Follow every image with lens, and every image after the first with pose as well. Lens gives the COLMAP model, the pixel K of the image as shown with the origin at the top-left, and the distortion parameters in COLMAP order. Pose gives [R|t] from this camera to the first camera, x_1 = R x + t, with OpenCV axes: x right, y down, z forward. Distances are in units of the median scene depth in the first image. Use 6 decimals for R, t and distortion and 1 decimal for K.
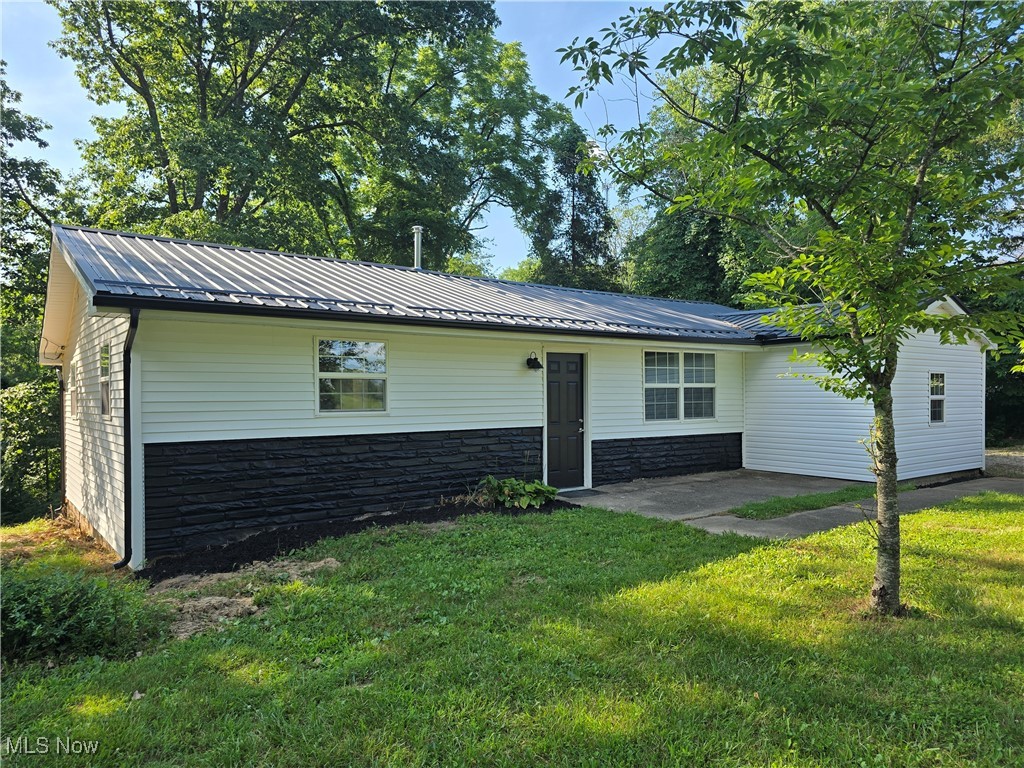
lens RADIAL K [[695.8, 0, 509.7], [0, 695.8, 385.3], [0, 0, 1]] dist [0.059196, -0.054779]
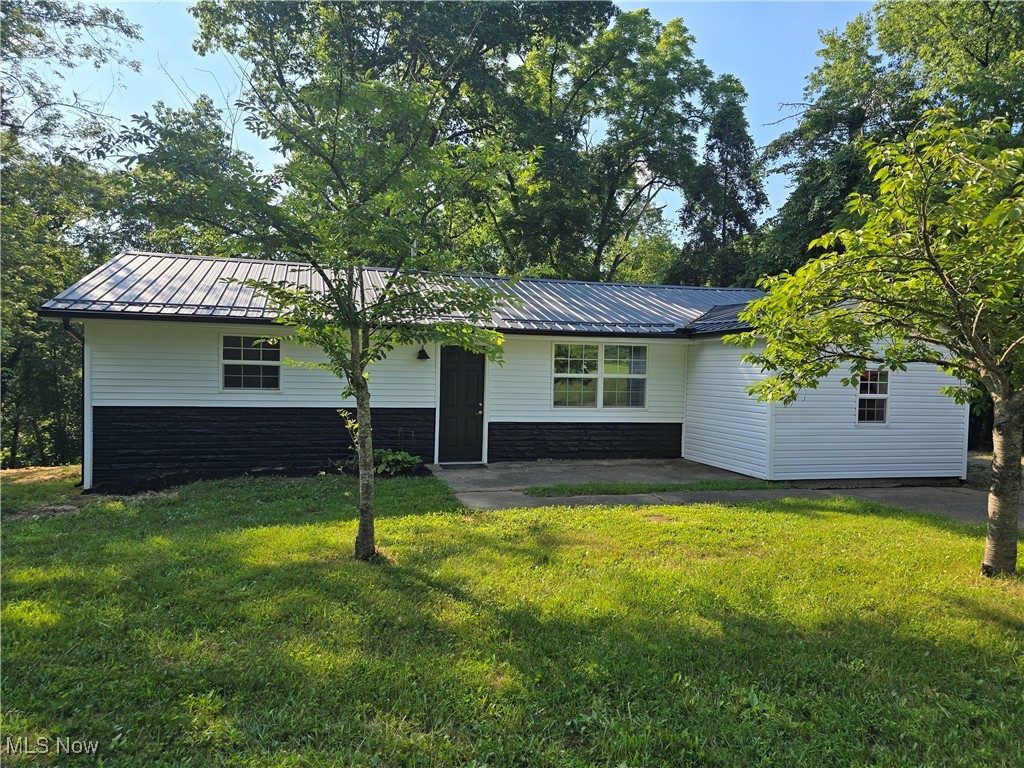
lens RADIAL K [[695.8, 0, 517.0], [0, 695.8, 387.4], [0, 0, 1]] dist [0.059196, -0.054779]
pose [[0.931910, 0.035581, -0.360940, 0.546861], [-0.022342, 0.998918, 0.040789, -0.024468], [0.362001, -0.029947, 0.931697, -0.046240]]
